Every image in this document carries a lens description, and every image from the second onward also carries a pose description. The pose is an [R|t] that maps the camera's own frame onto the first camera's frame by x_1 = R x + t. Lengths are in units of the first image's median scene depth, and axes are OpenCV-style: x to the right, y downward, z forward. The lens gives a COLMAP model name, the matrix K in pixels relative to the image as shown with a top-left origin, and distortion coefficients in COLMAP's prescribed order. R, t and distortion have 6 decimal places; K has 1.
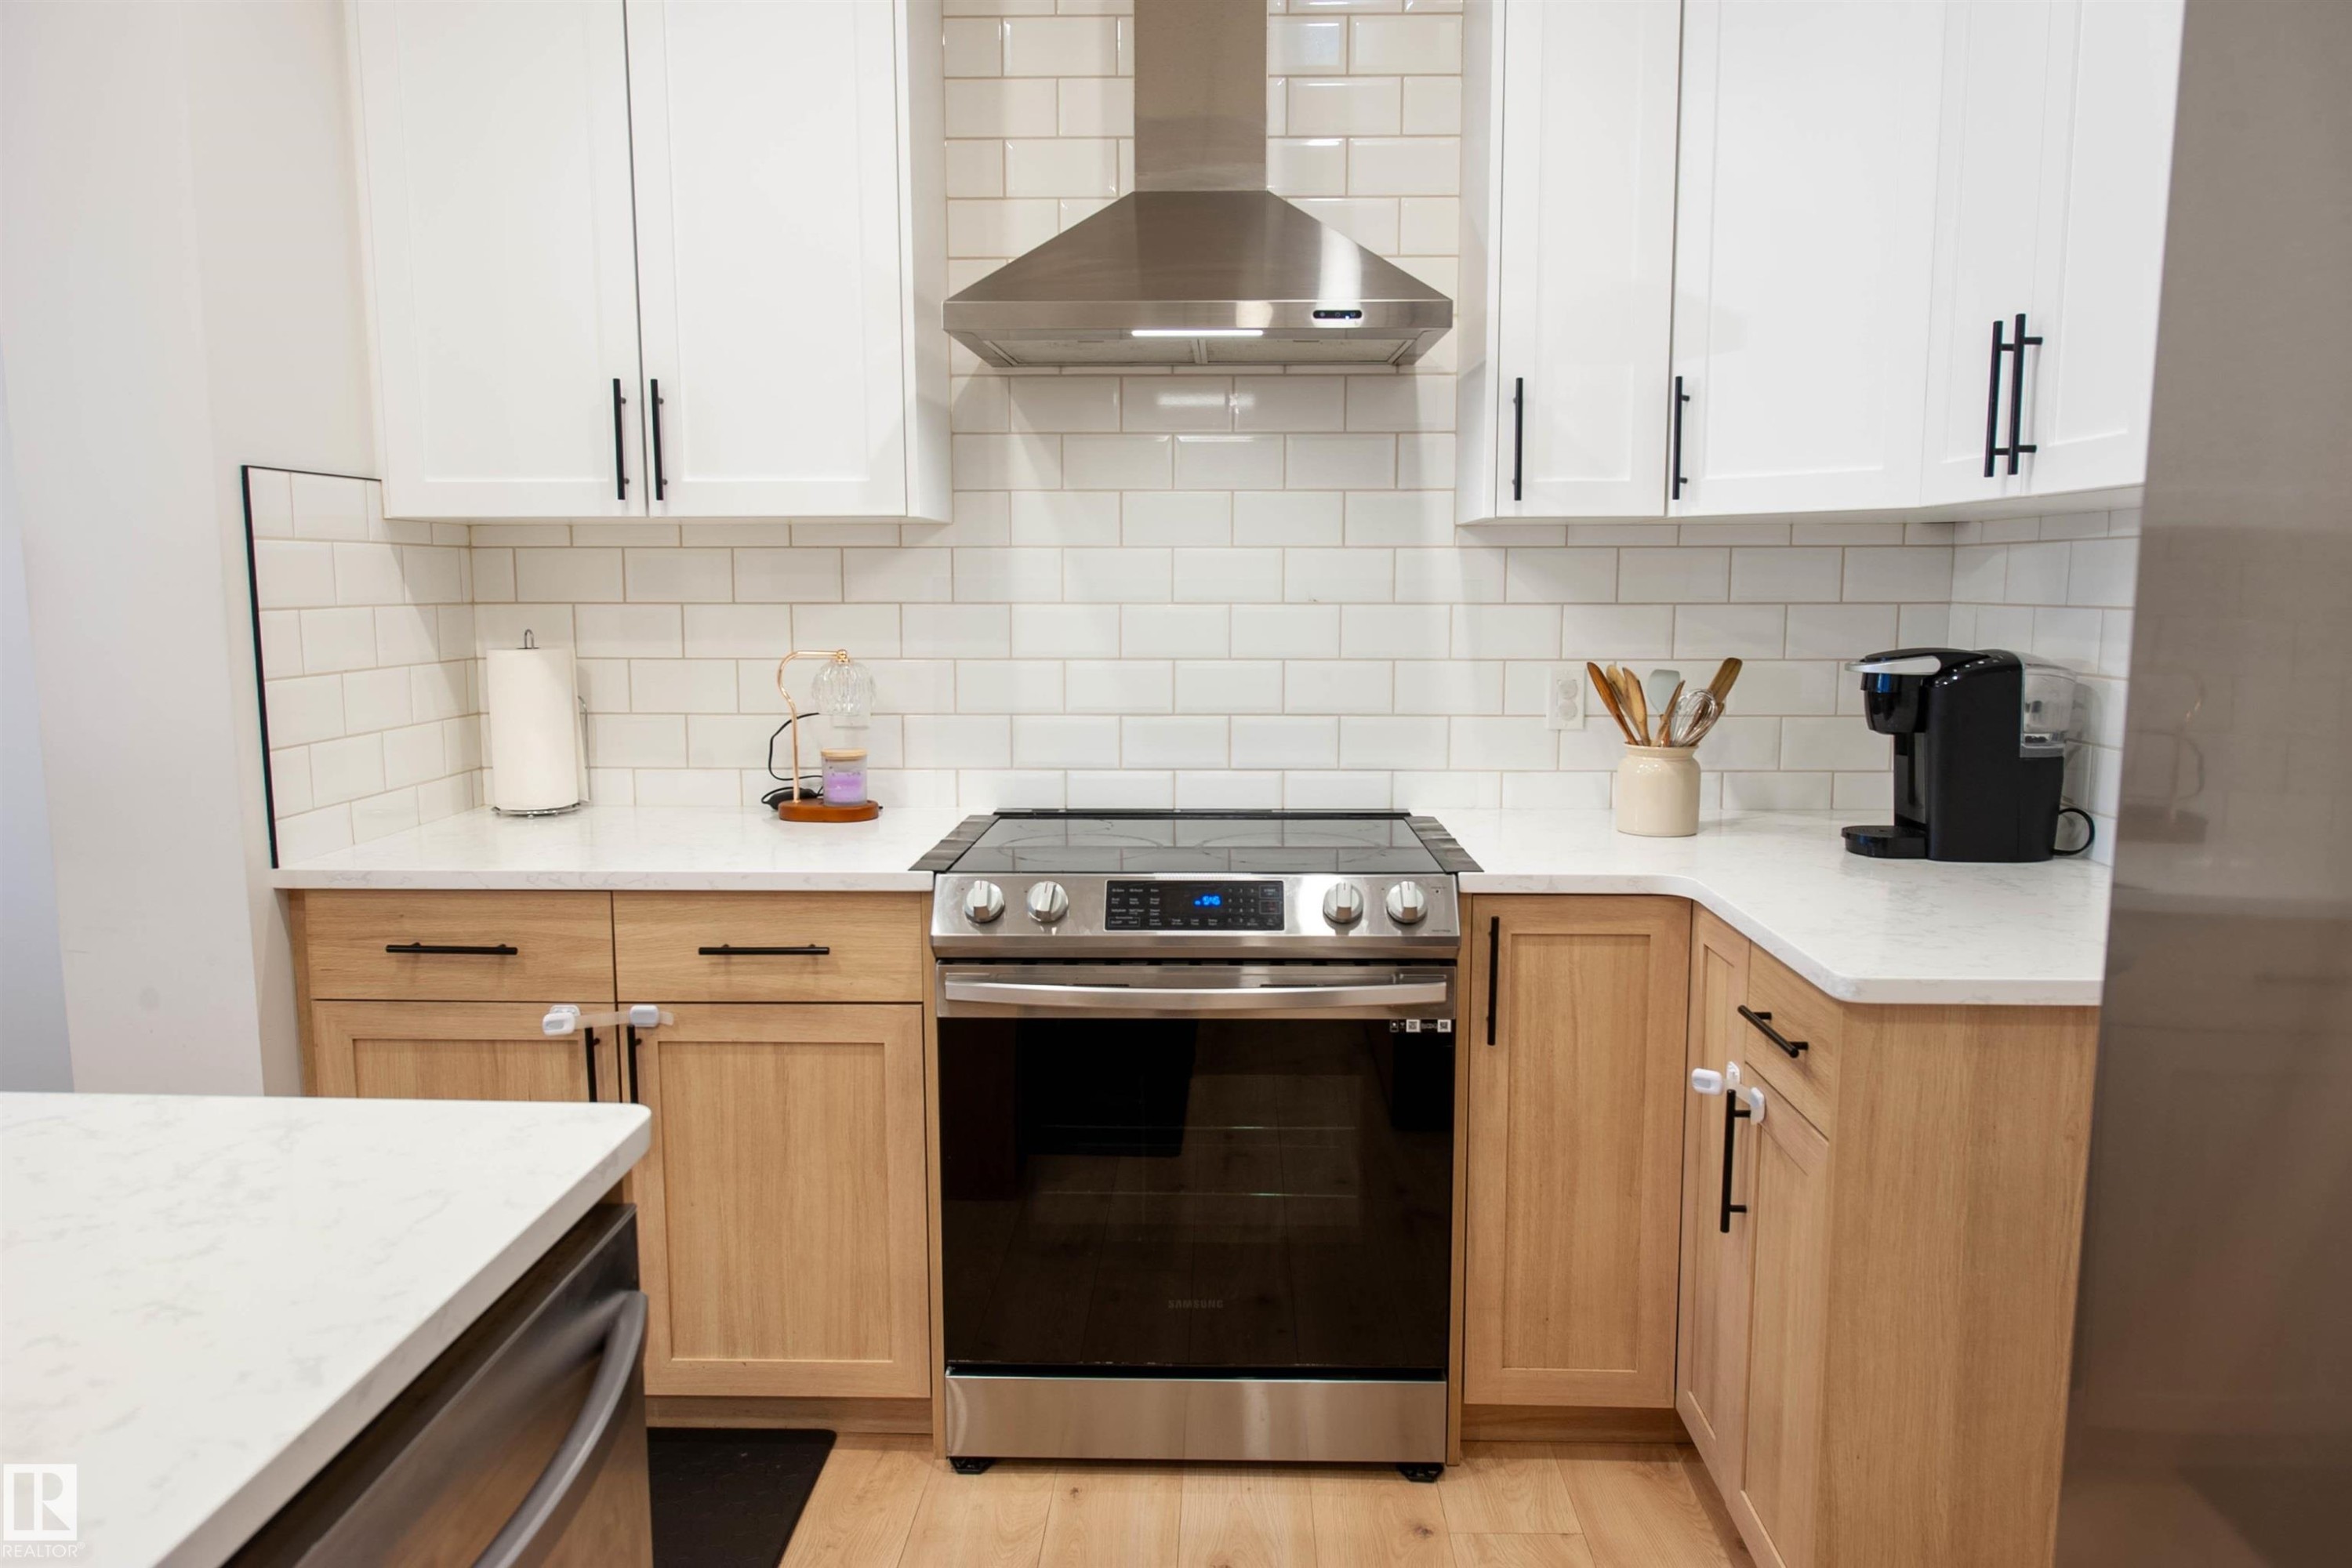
lens RADIAL K [[1578.4, 0, 1181.4], [0, 1578.4, 815.7], [0, 0, 1]] dist [0.001401, 0.000007]
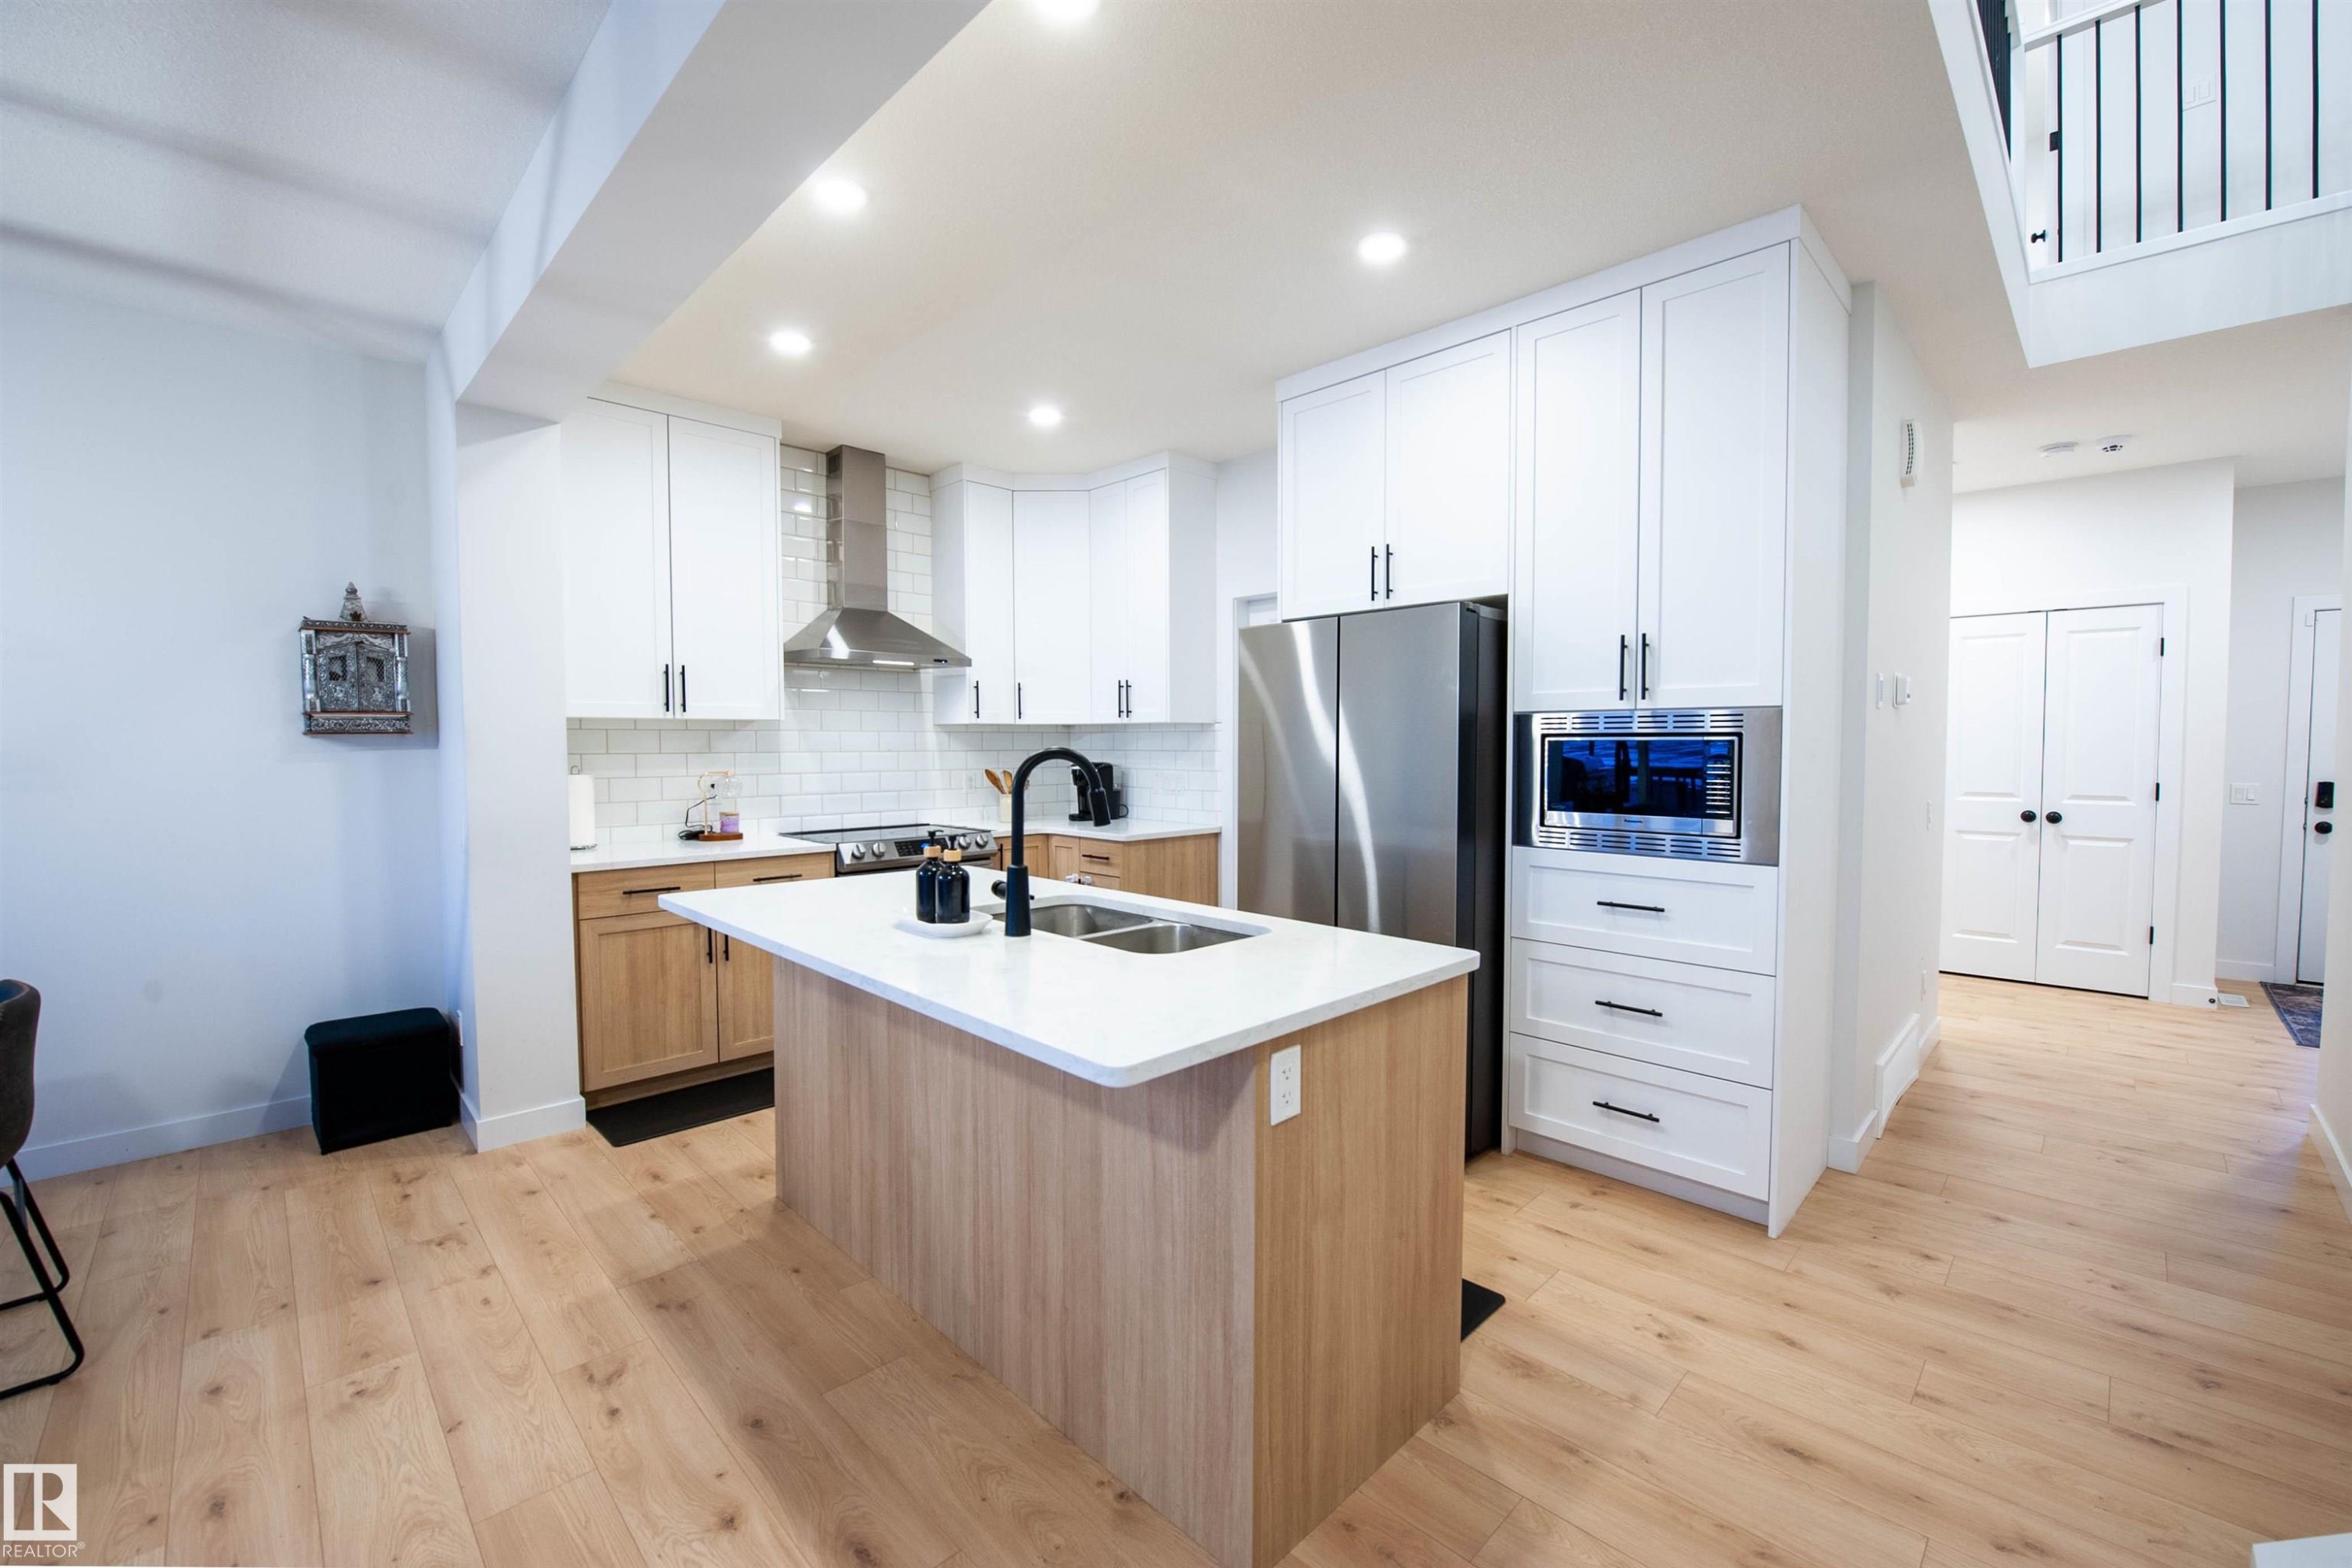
lens RADIAL K [[965.3, 0, 1199.8], [0, 965.3, 771.0], [0, 0, 1]] dist [-0.015434, -0.000514]
pose [[0.678310, -0.023996, 0.734384, -0.917505], [0.112398, 0.991092, -0.071431, 0.096192], [-0.726128, 0.130996, 0.674965, -0.629262]]
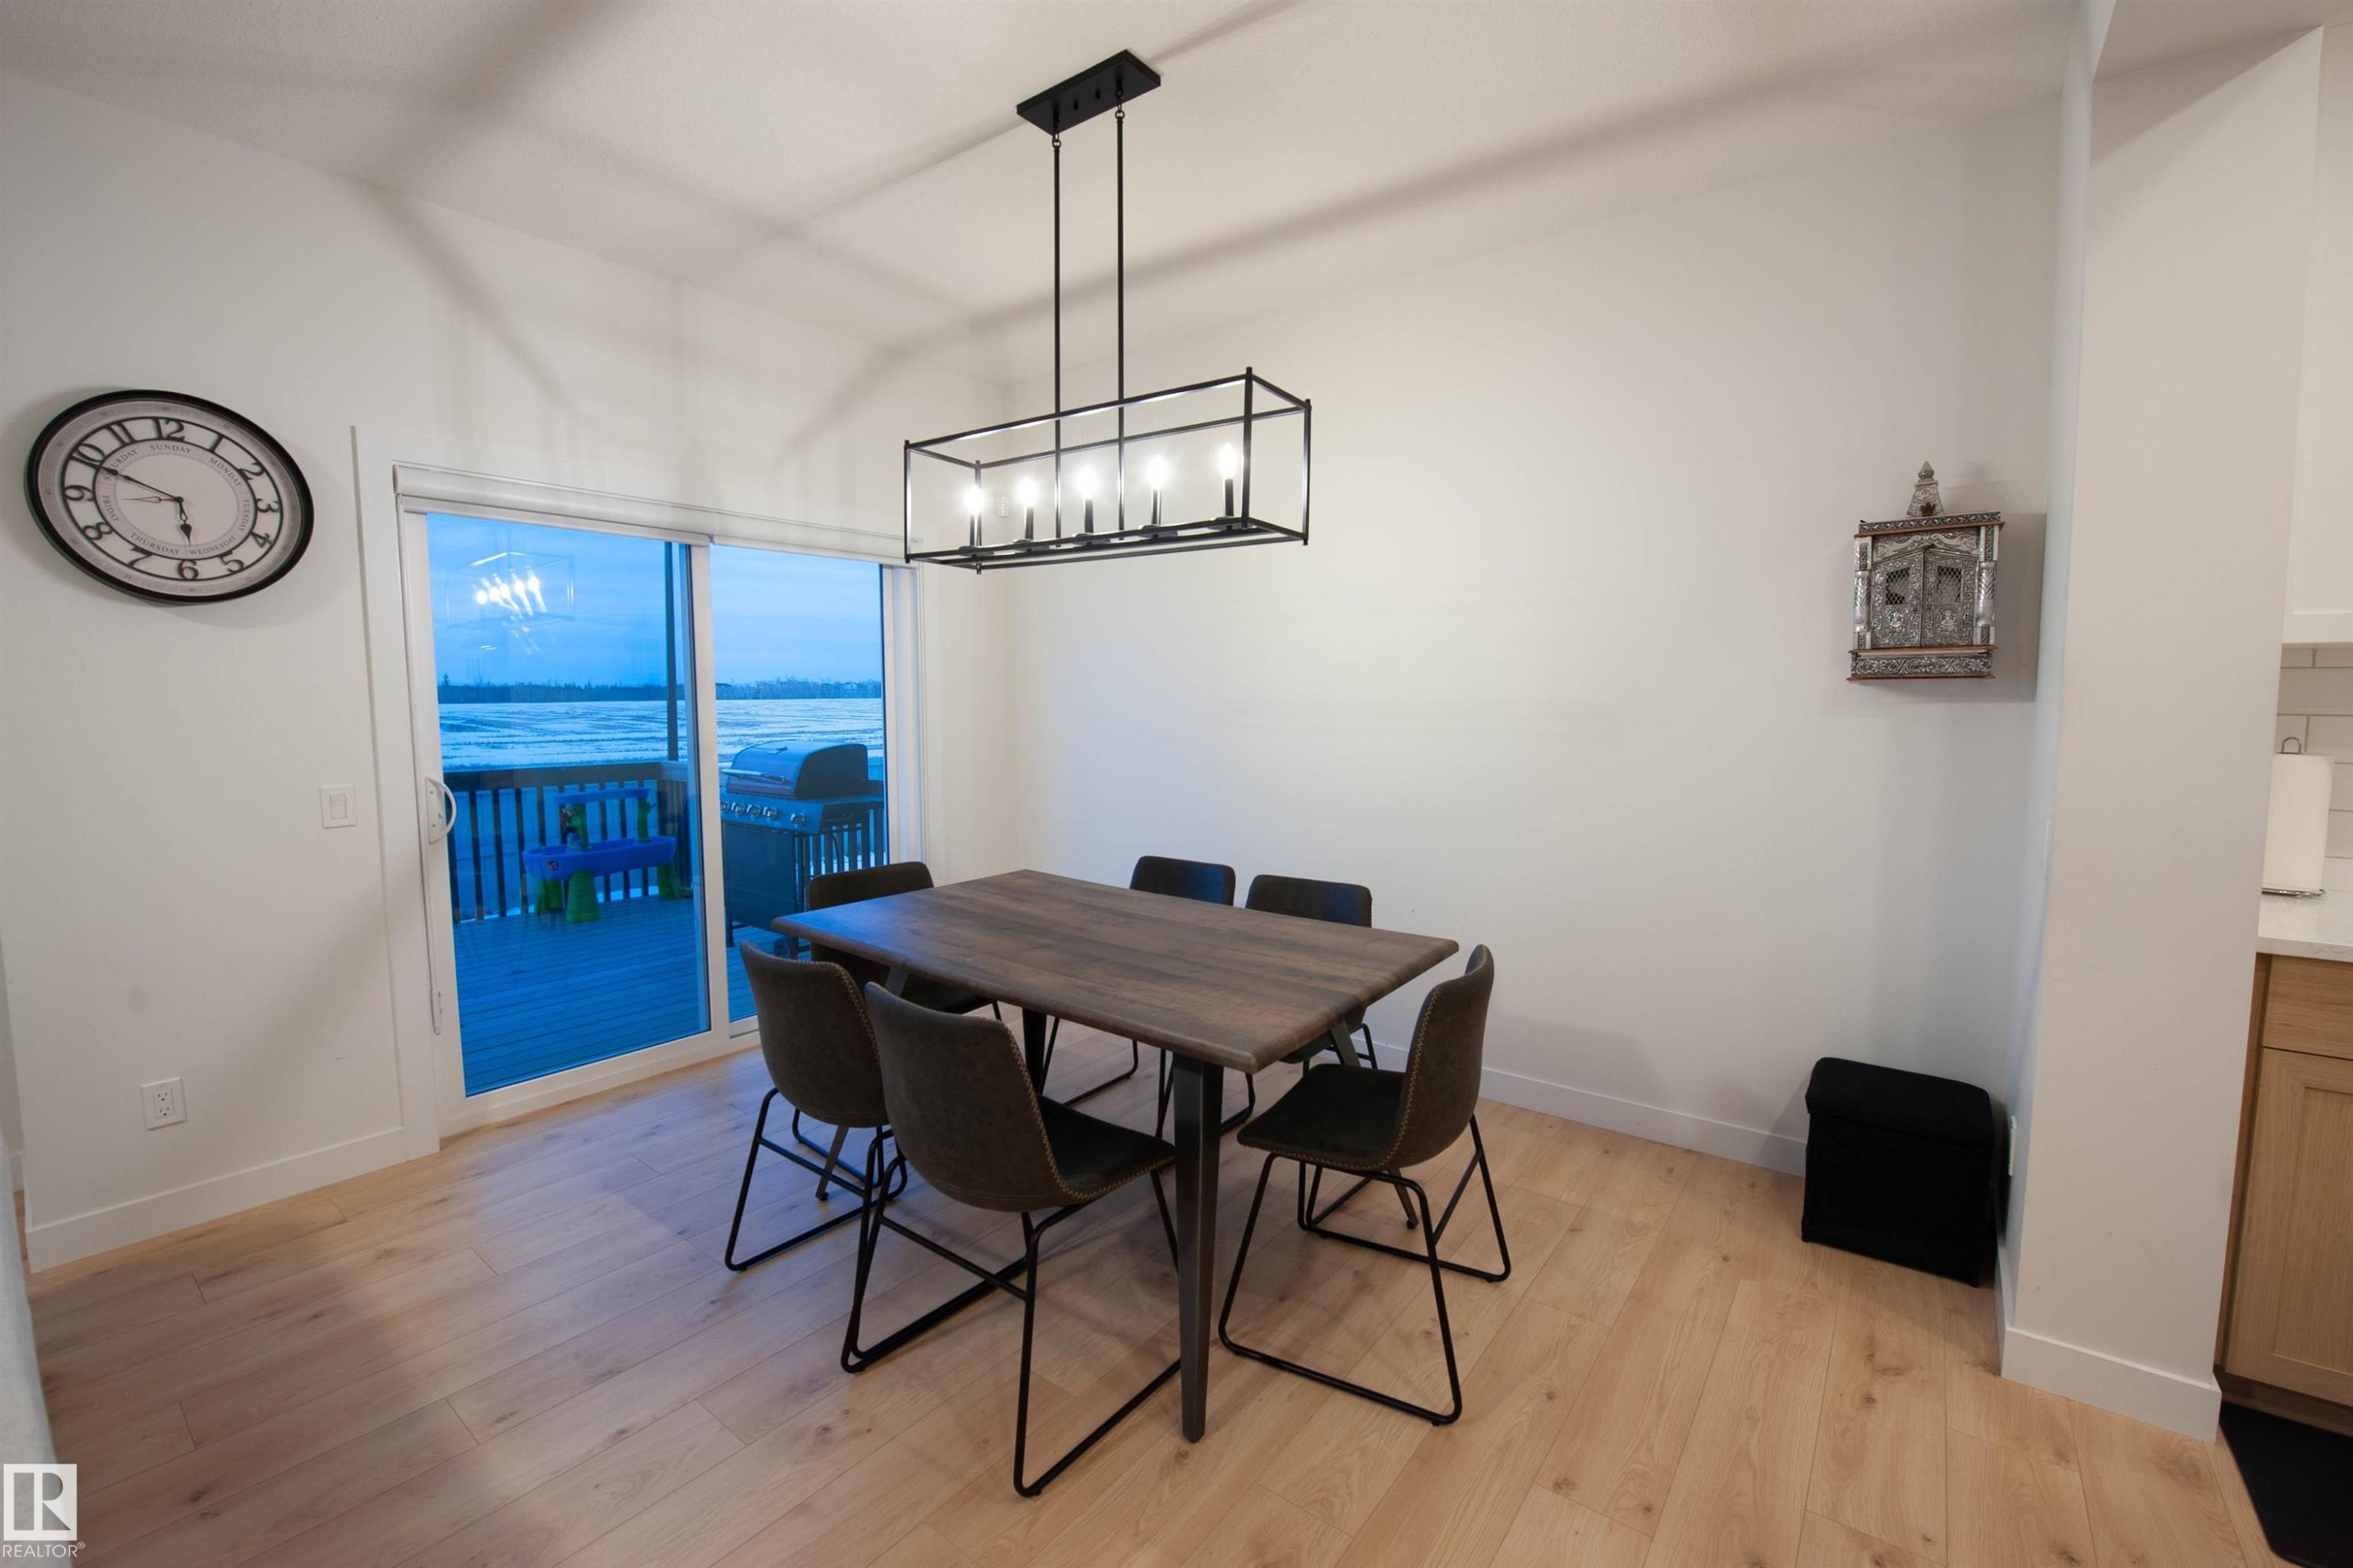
lens RADIAL K [[986.5, 0, 1186.5], [0, 986.5, 777.6], [0, 0, 1]] dist [-0.001710, -0.007762]
pose [[0.821164, 0.051465, -0.568367, -0.769447], [-0.085686, 0.995754, -0.033632, 0.007680], [0.564223, 0.076319, 0.822087, -0.072360]]
